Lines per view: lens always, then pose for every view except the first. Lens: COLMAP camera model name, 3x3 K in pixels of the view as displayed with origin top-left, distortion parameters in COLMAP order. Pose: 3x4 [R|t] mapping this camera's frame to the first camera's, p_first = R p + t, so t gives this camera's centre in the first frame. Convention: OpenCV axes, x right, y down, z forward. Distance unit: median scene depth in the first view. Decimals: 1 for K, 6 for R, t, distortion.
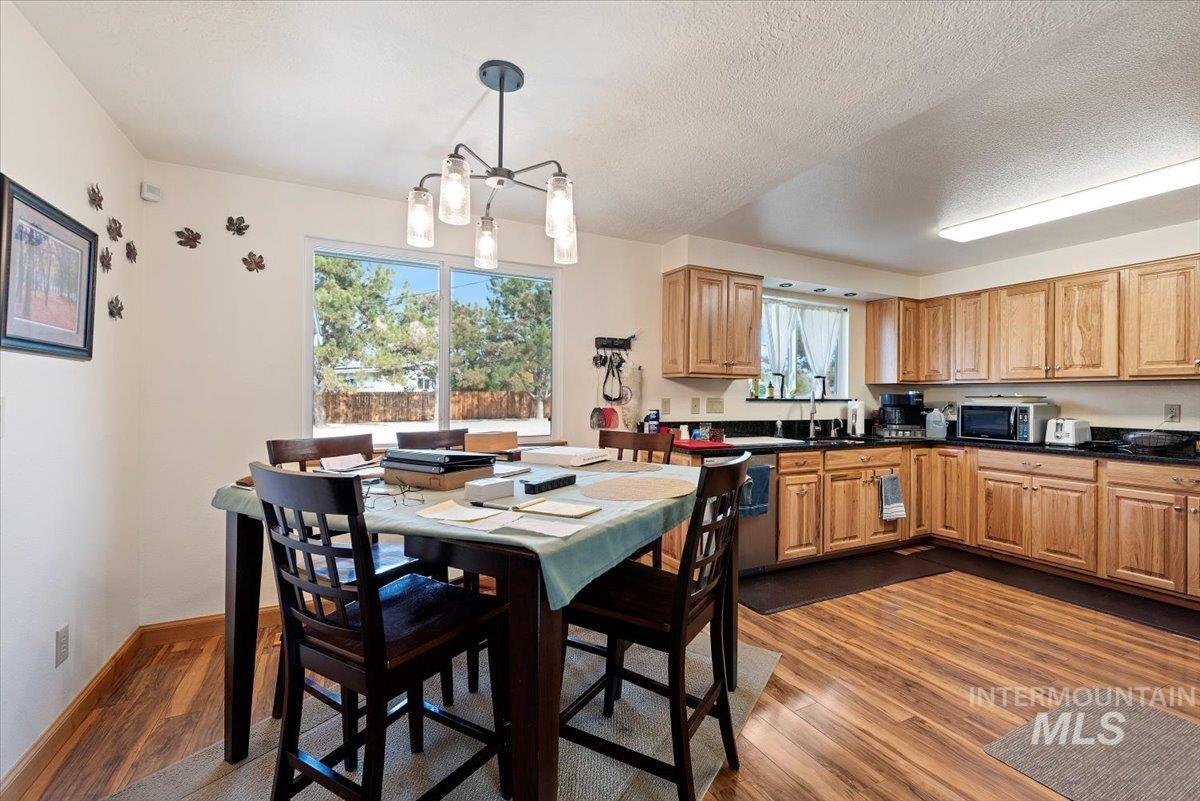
lens RADIAL K [[521.3, 0, 606.1], [0, 521.3, 392.7], [0, 0, 1]] dist [0.000970, -0.000305]
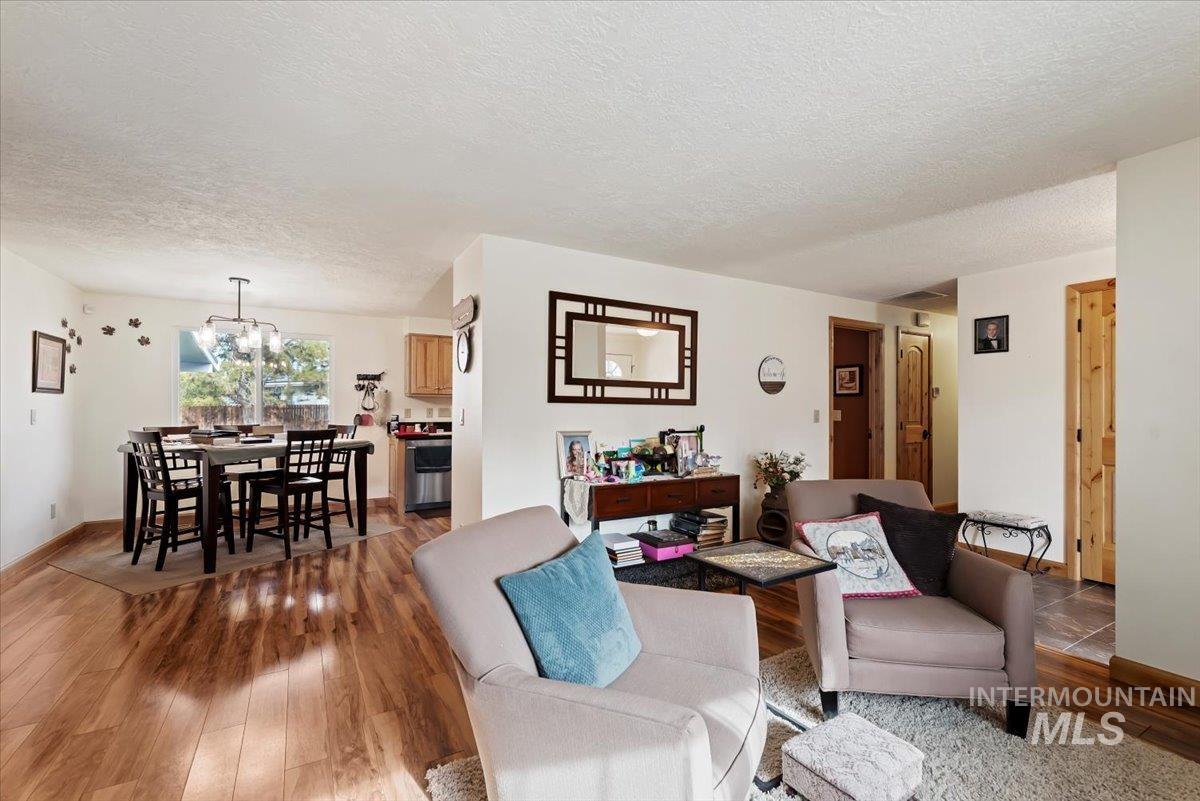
lens RADIAL K [[521.3, 0, 598.3], [0, 521.3, 402.5], [0, 0, 1]] dist [0.000970, -0.000305]
pose [[0.997749, -0.006028, 0.066781, 0.669826], [0.006139, 0.999980, -0.001457, -0.002669], [-0.066771, 0.001863, 0.997767, -0.801214]]
